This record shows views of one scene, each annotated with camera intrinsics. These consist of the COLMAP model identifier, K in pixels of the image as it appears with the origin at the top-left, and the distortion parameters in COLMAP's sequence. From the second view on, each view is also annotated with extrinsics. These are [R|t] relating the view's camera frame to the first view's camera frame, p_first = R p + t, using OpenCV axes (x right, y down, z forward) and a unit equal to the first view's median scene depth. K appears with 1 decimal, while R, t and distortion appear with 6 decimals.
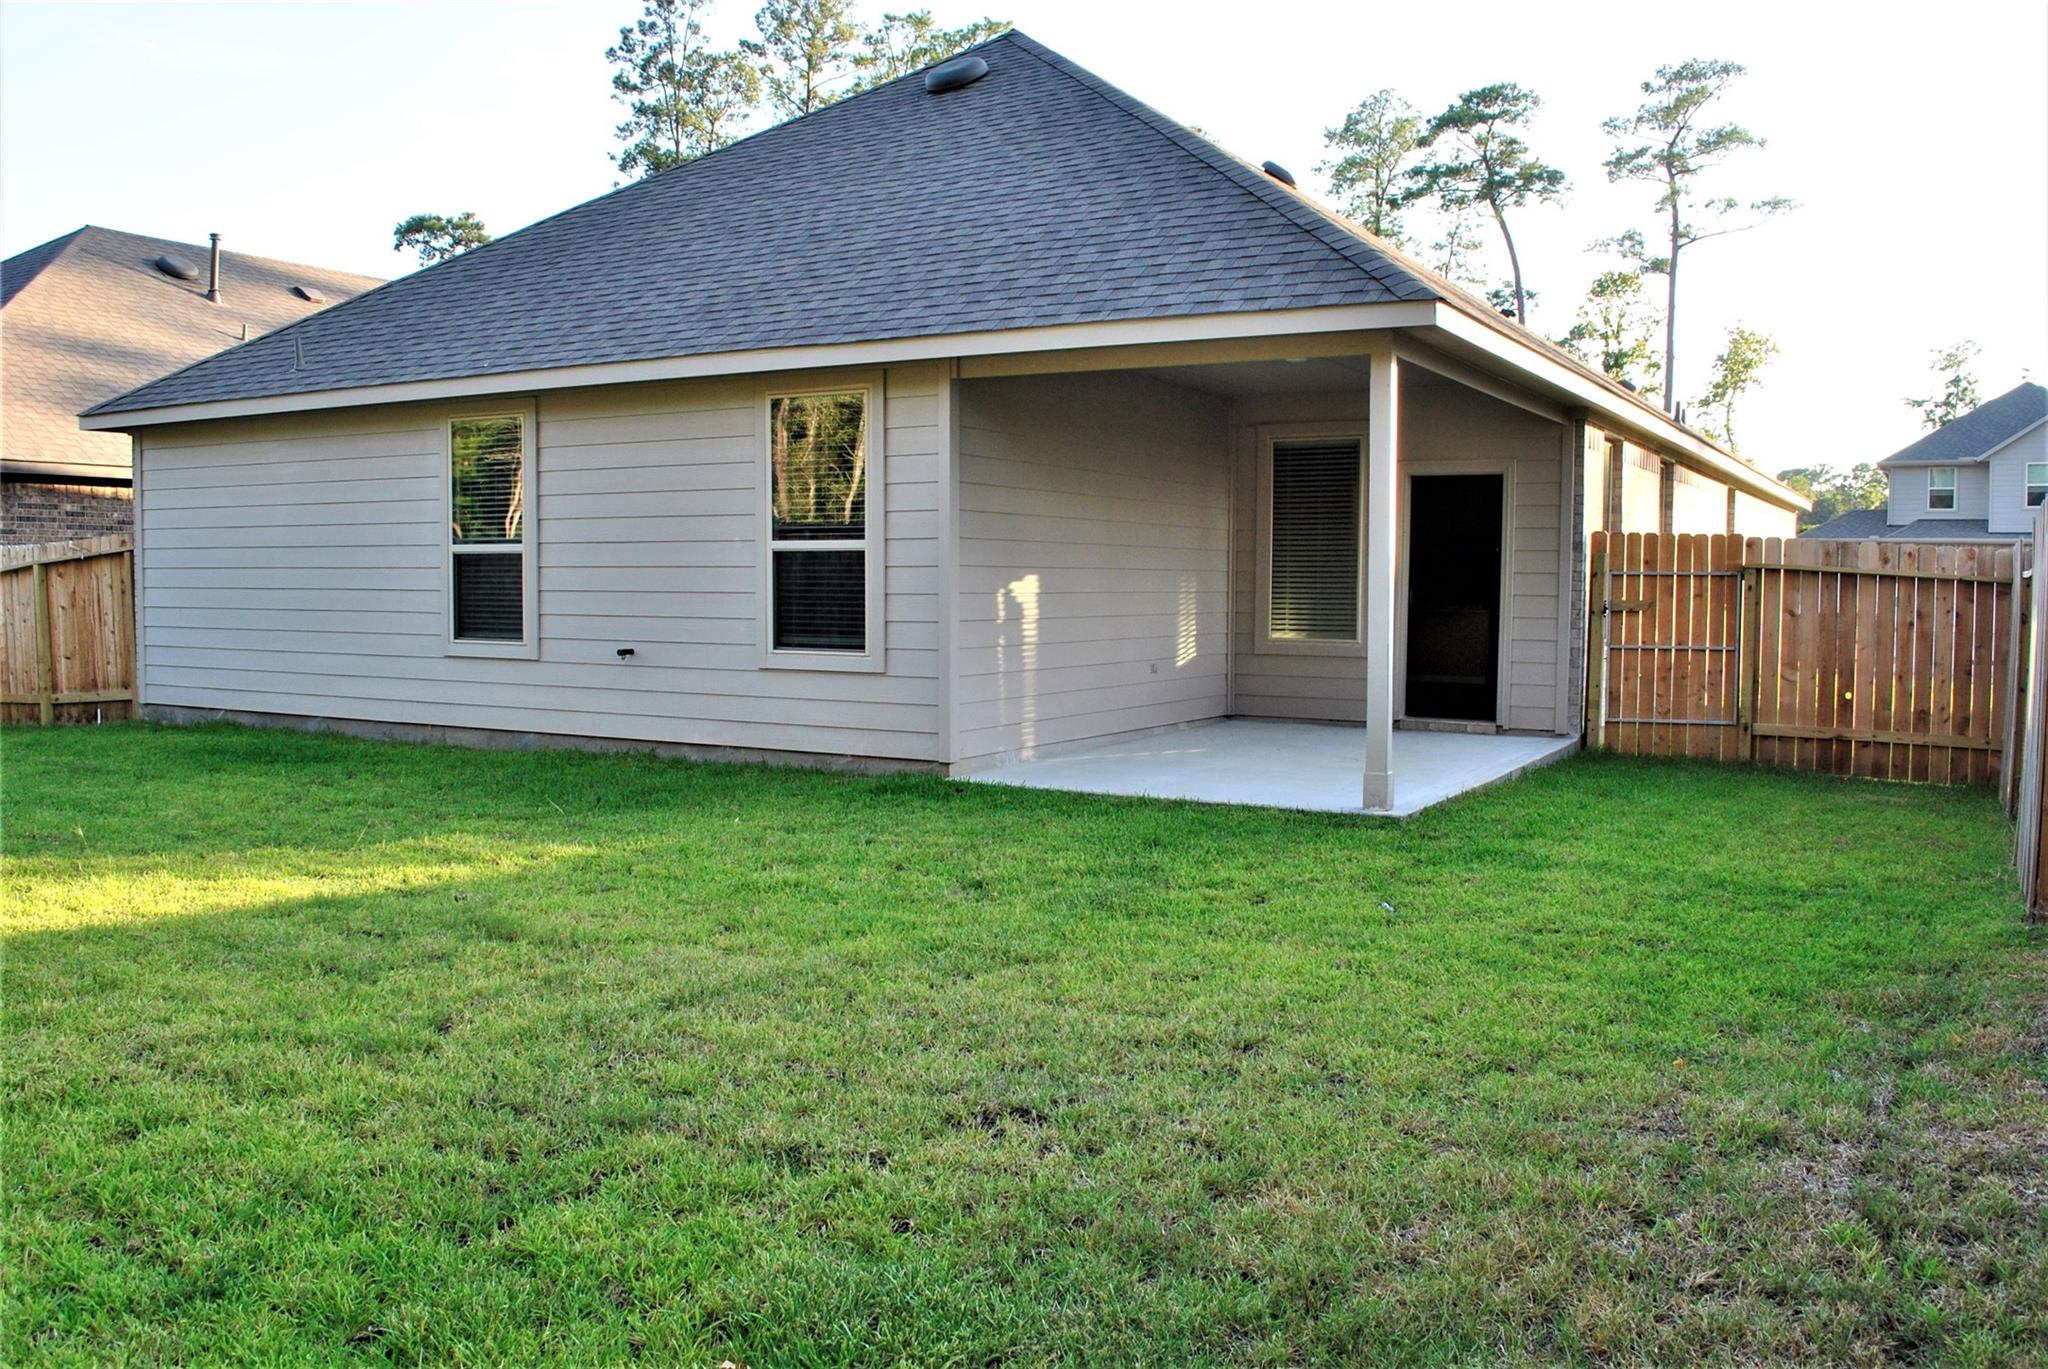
lens RADIAL K [[1610.2, 0, 1029.7], [0, 1610.2, 677.6], [0, 0, 1]] dist [-0.083605, 0.013746]
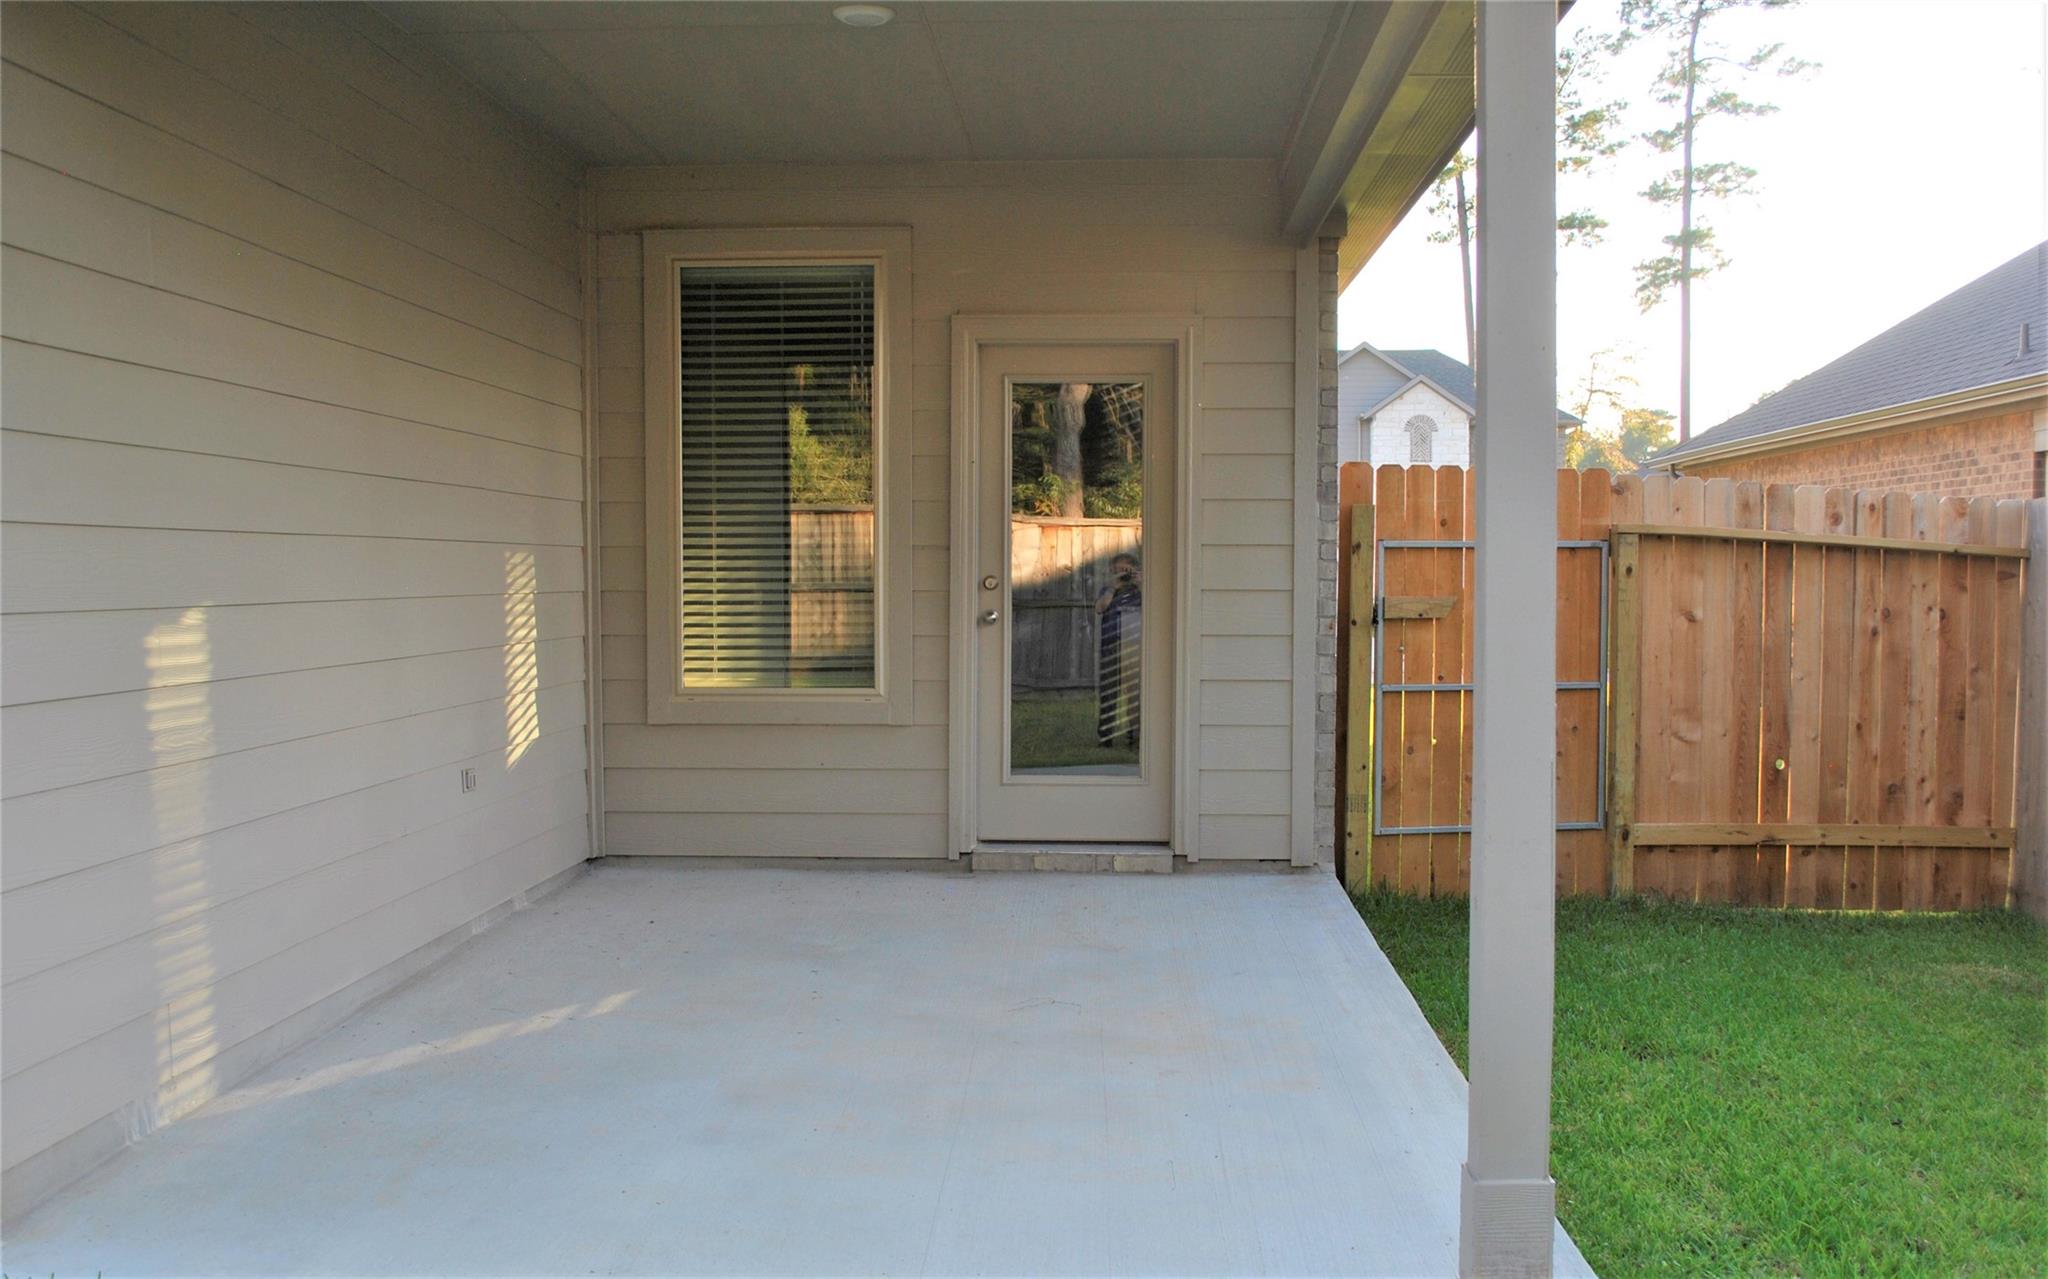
lens RADIAL K [[1973.4, 0, 1024.0], [0, 1973.4, 639.5], [0, 0, 1]] dist [-0.065060, -0.001331]
pose [[0.890496, -0.021410, 0.454488, -0.024736], [0.033915, 0.999237, -0.019380, -0.027705], [-0.453726, 0.032672, 0.890542, 0.509735]]
